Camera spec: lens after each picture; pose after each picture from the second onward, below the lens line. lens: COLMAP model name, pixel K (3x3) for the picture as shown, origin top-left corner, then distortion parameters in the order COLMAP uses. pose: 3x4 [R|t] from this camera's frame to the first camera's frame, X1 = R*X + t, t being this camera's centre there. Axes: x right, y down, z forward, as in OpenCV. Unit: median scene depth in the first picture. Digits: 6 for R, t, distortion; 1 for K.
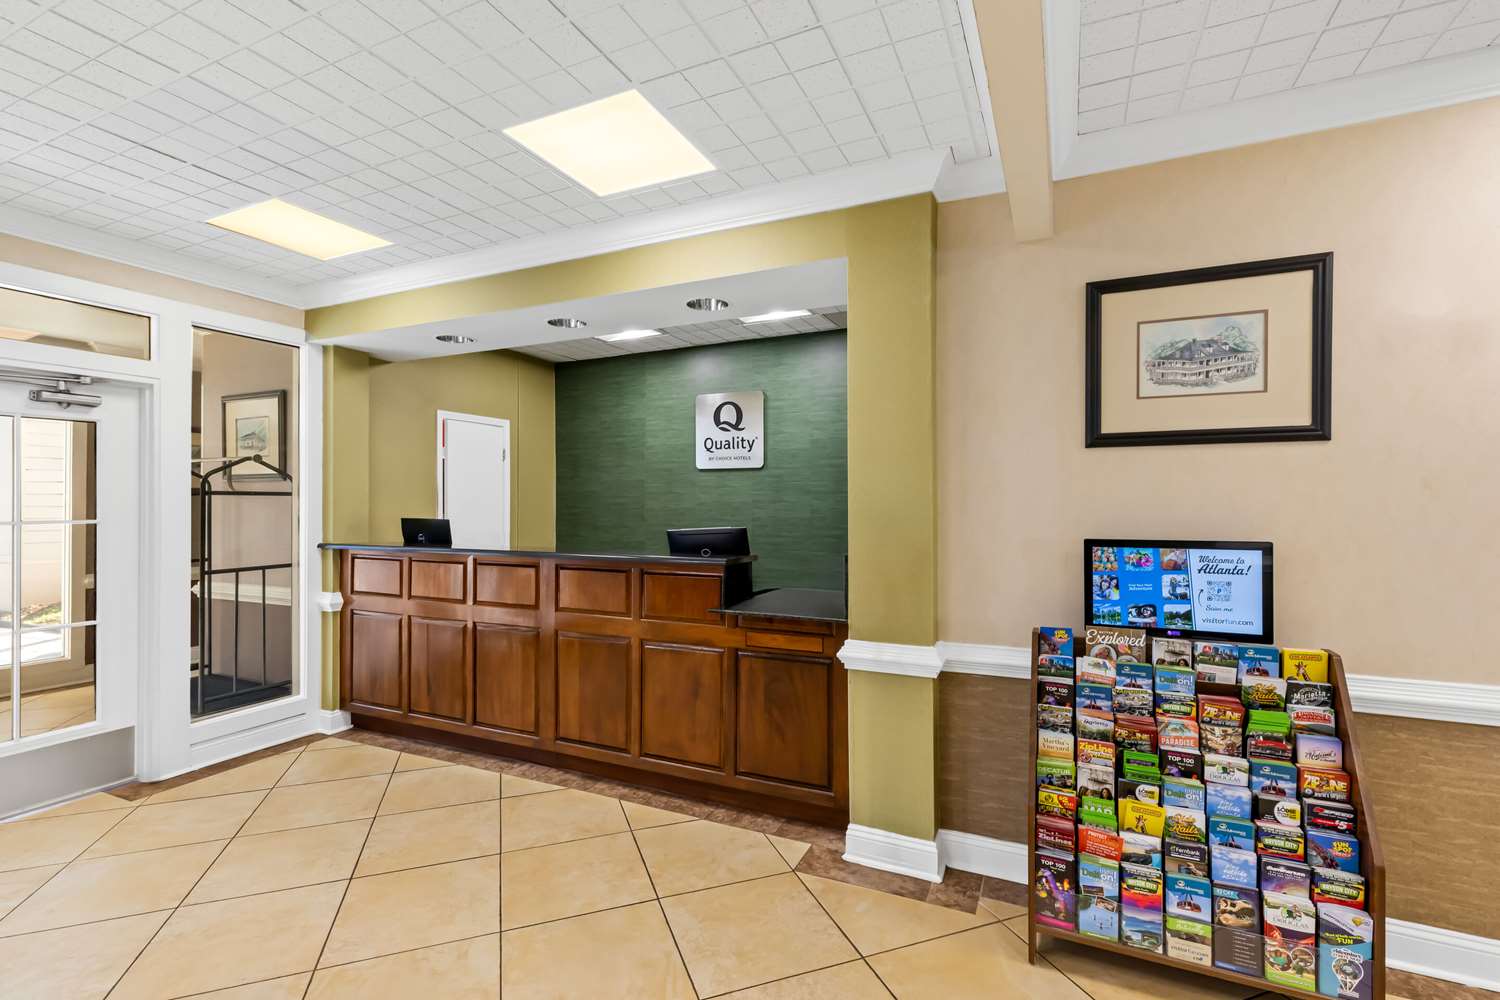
lens RADIAL K [[670.4, 0, 750.2], [0, 670.4, 502.4], [0, 0, 1]] dist [0.007744, 0.000054]
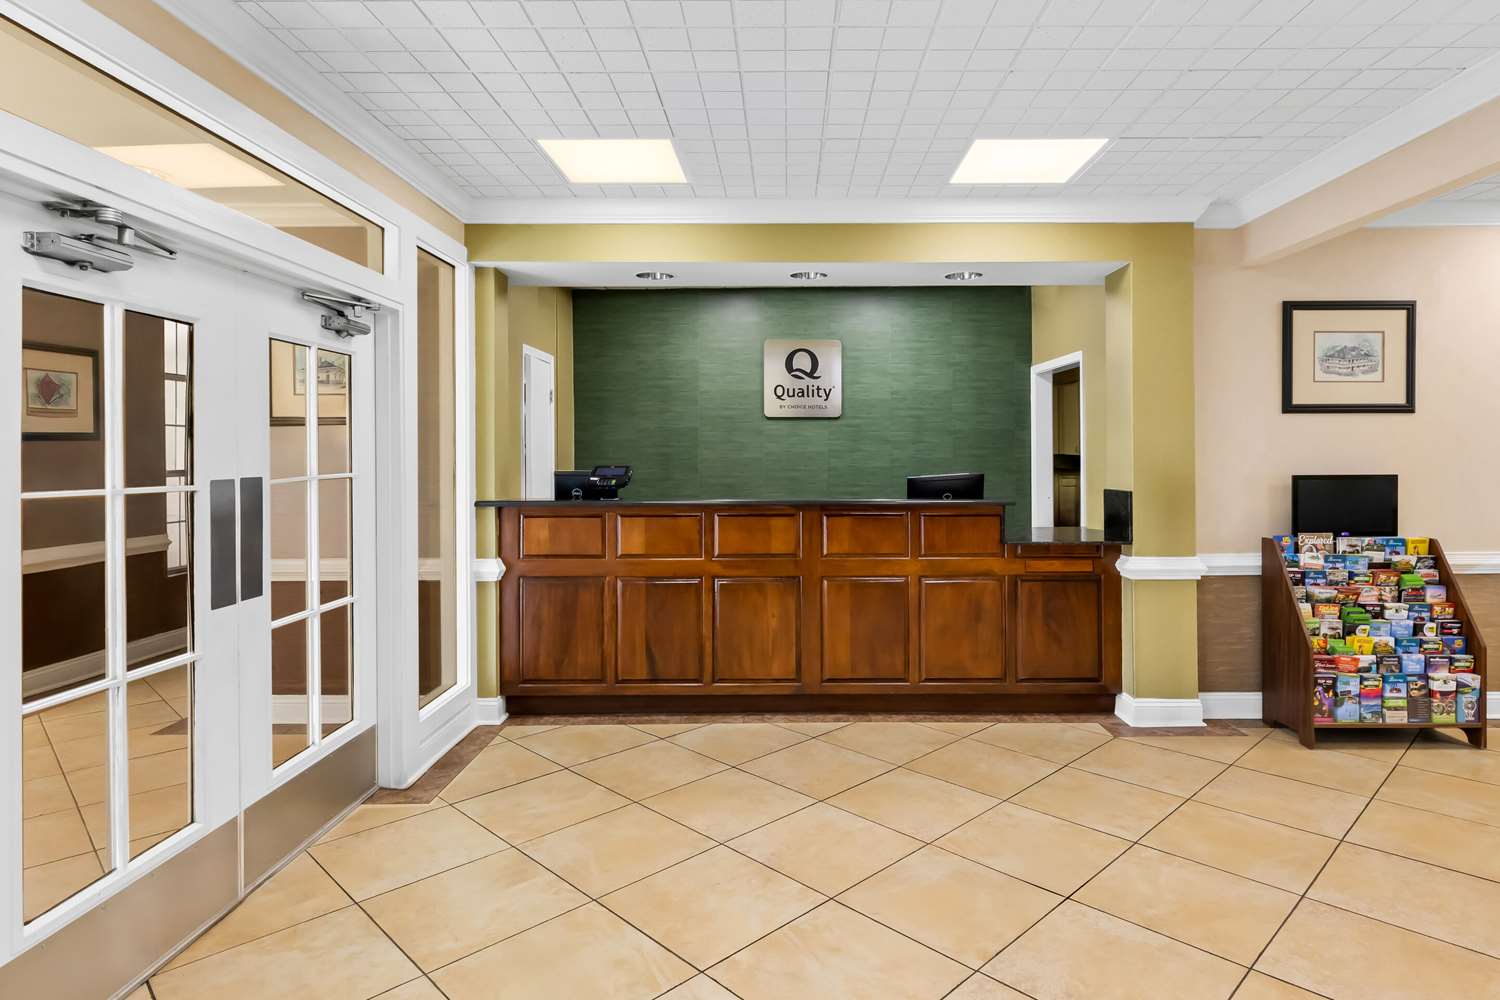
lens RADIAL K [[835.2, 0, 783.0], [0, 835.2, 455.1], [0, 0, 1]] dist [0.013567, -0.001868]
pose [[0.905293, -0.004171, 0.424768, -1.194318], [0.002672, 0.999988, 0.004125, -0.000819], [-0.424780, -0.002600, 0.905293, -0.183864]]
